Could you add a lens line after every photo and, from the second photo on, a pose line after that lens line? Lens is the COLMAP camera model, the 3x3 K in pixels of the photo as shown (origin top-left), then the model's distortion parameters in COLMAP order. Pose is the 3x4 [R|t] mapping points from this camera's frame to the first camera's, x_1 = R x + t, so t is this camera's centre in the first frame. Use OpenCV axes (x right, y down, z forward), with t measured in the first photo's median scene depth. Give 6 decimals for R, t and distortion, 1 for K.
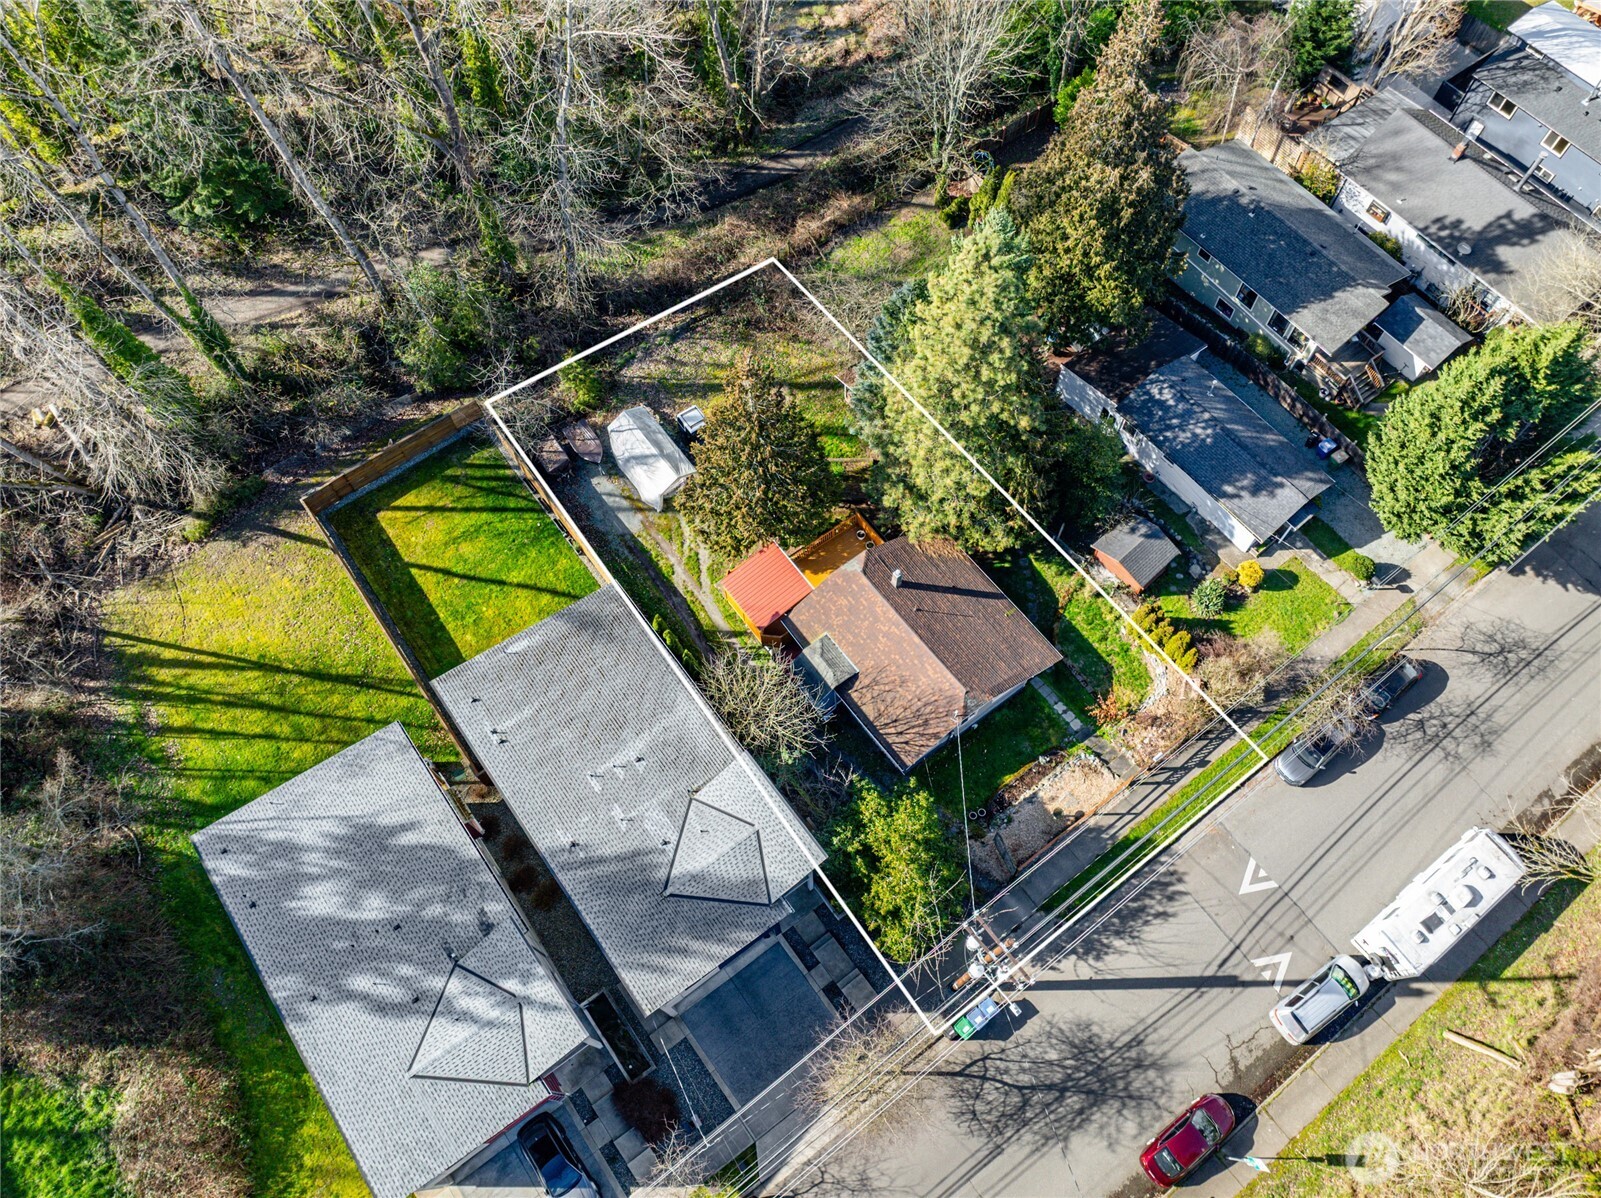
lens RADIAL K [[1136.4, 0, 803.5], [0, 1136.4, 601.3], [0, 0, 1]] dist [-0.040834, 0.006443]
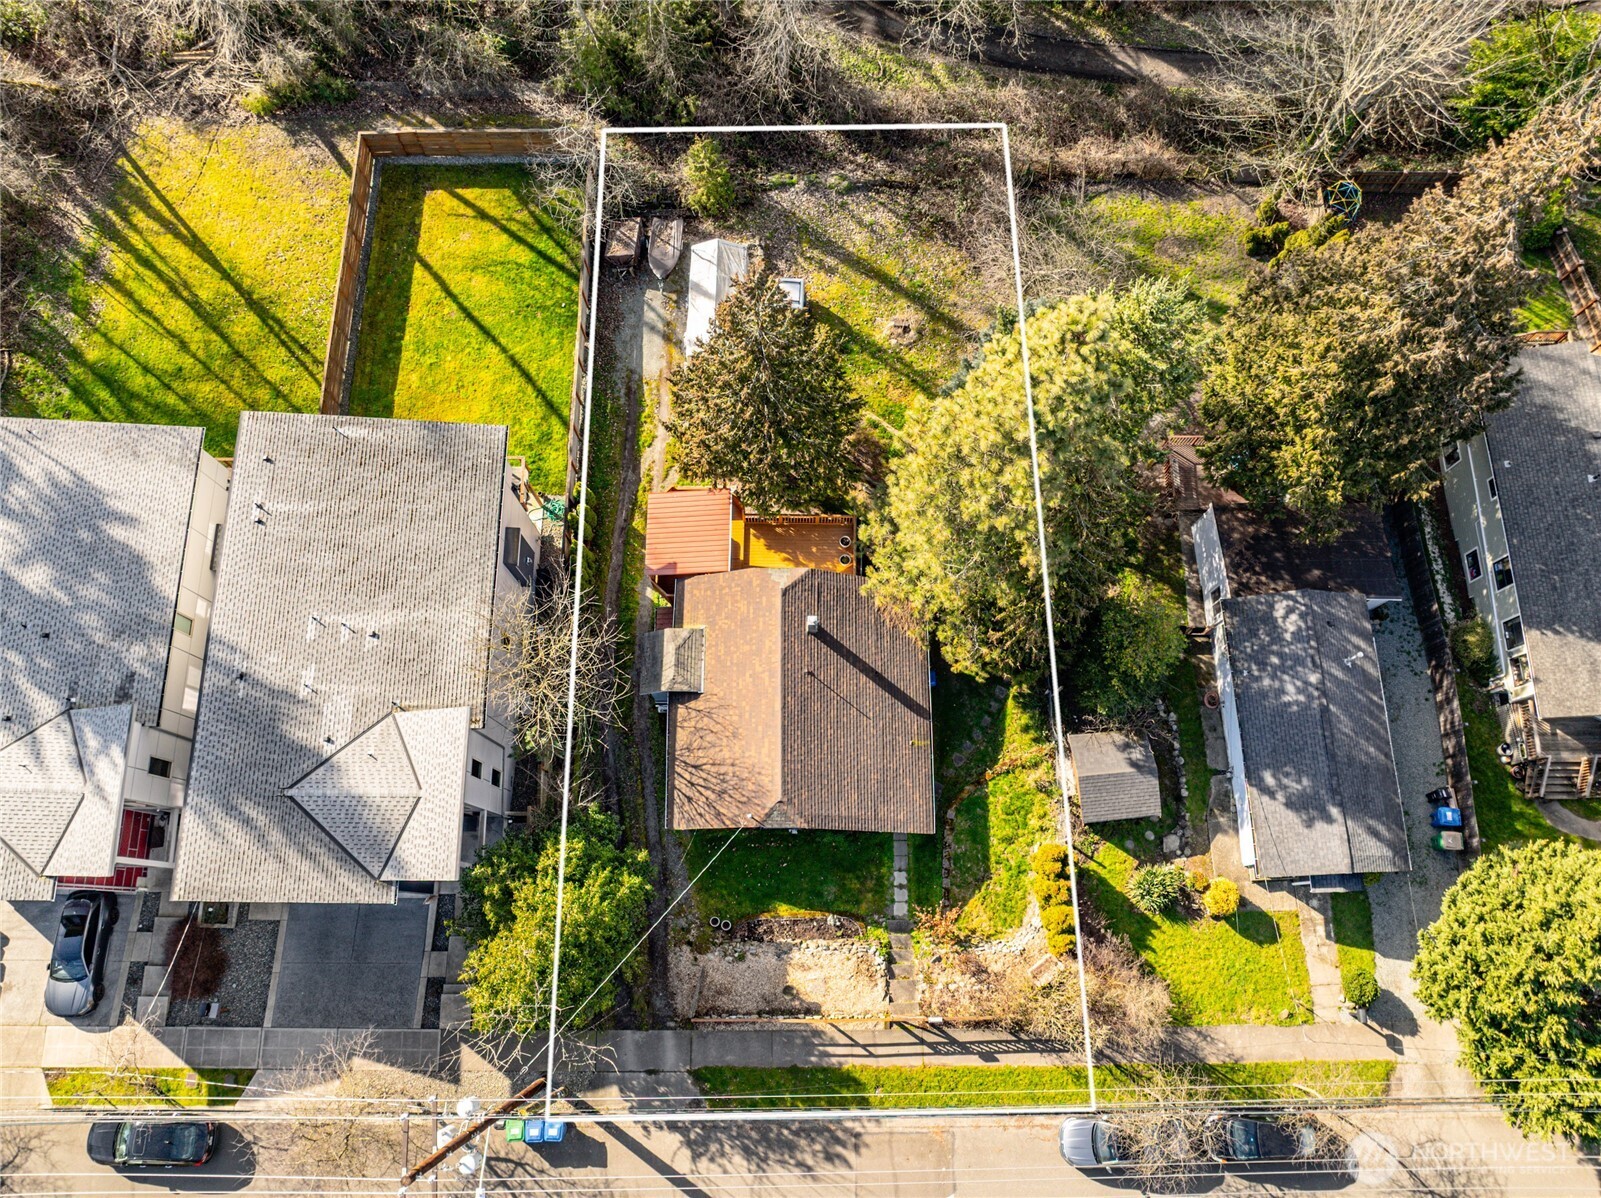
lens RADIAL K [[1134.5, 0, 798.8], [0, 1134.5, 604.6], [0, 0, 1]] dist [-0.053296, 0.023092]
pose [[0.802140, 0.579457, -0.144226, 0.171806], [-0.544185, 0.808802, 0.222941, -0.189092], [0.245835, -0.100344, 0.964104, 0.254019]]
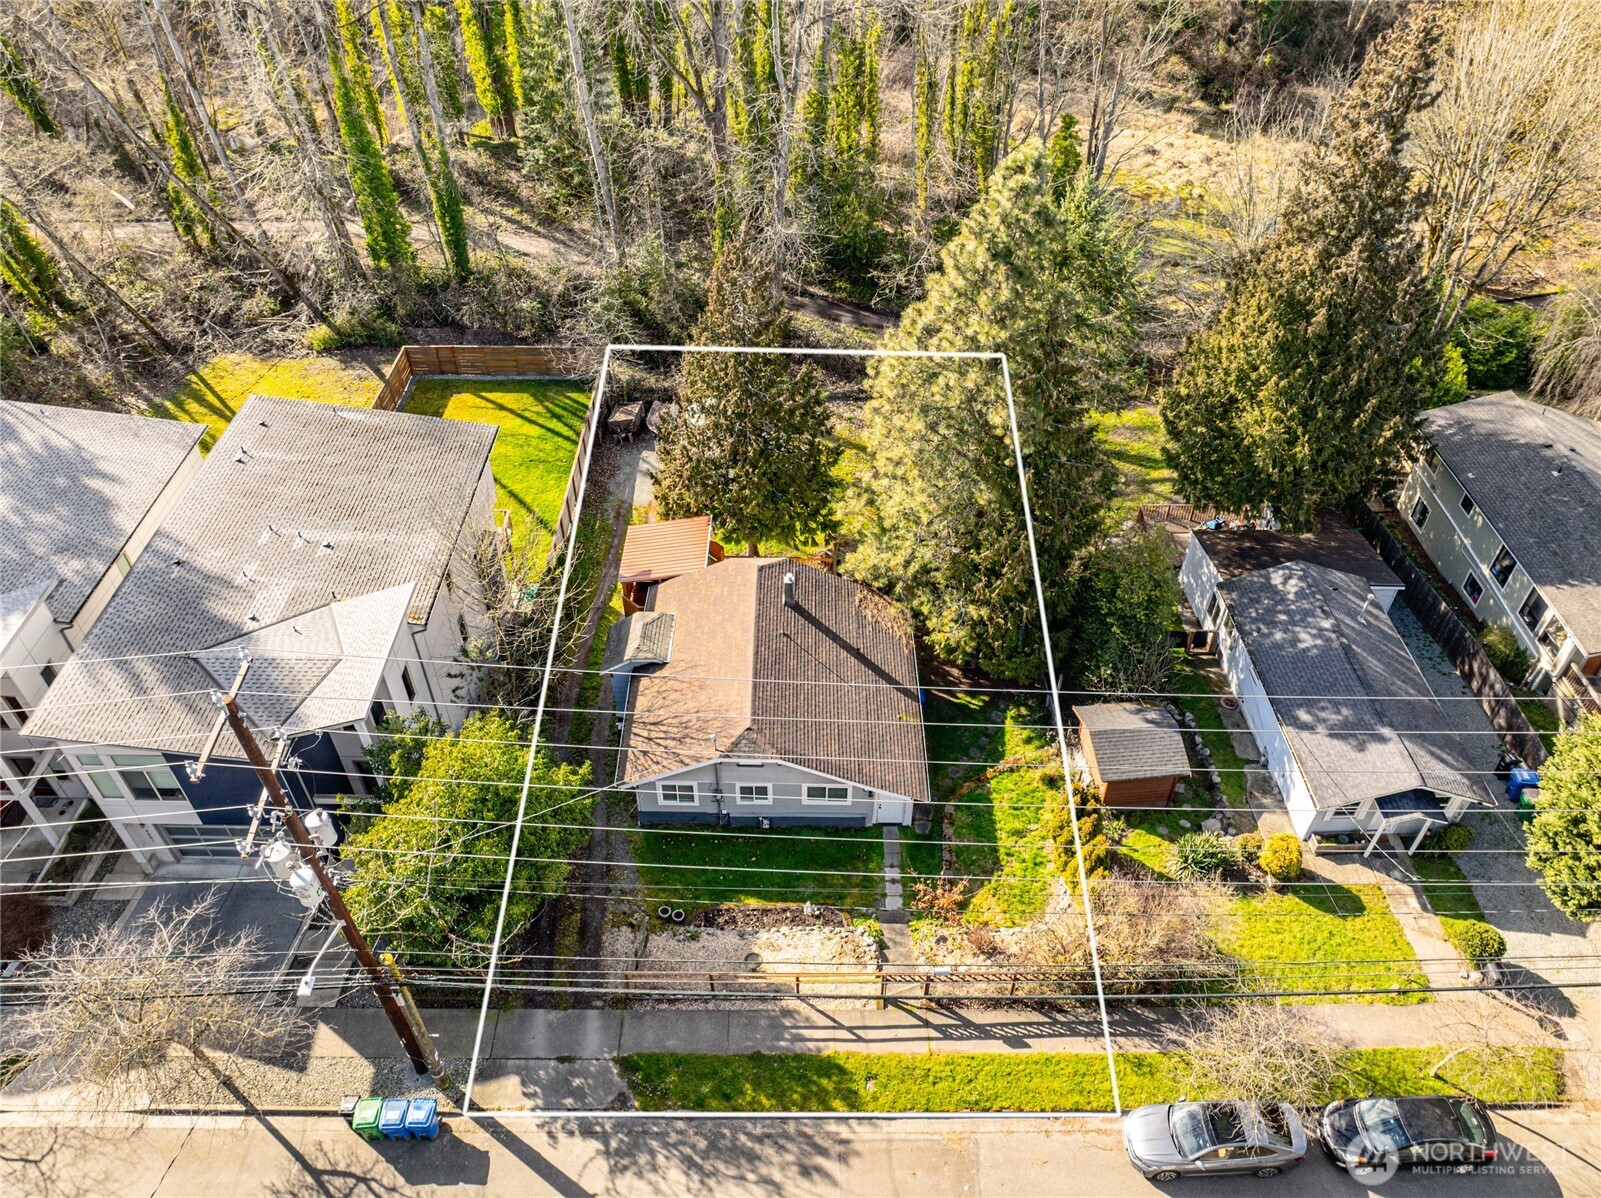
lens RADIAL K [[1136.4, 0, 803.5], [0, 1136.4, 601.3], [0, 0, 1]] dist [-0.040834, 0.006443]
pose [[0.800071, 0.418223, -0.430088, 0.392172], [-0.548630, 0.800109, -0.242553, 0.151464], [0.242676, 0.430018, 0.869593, 0.358929]]
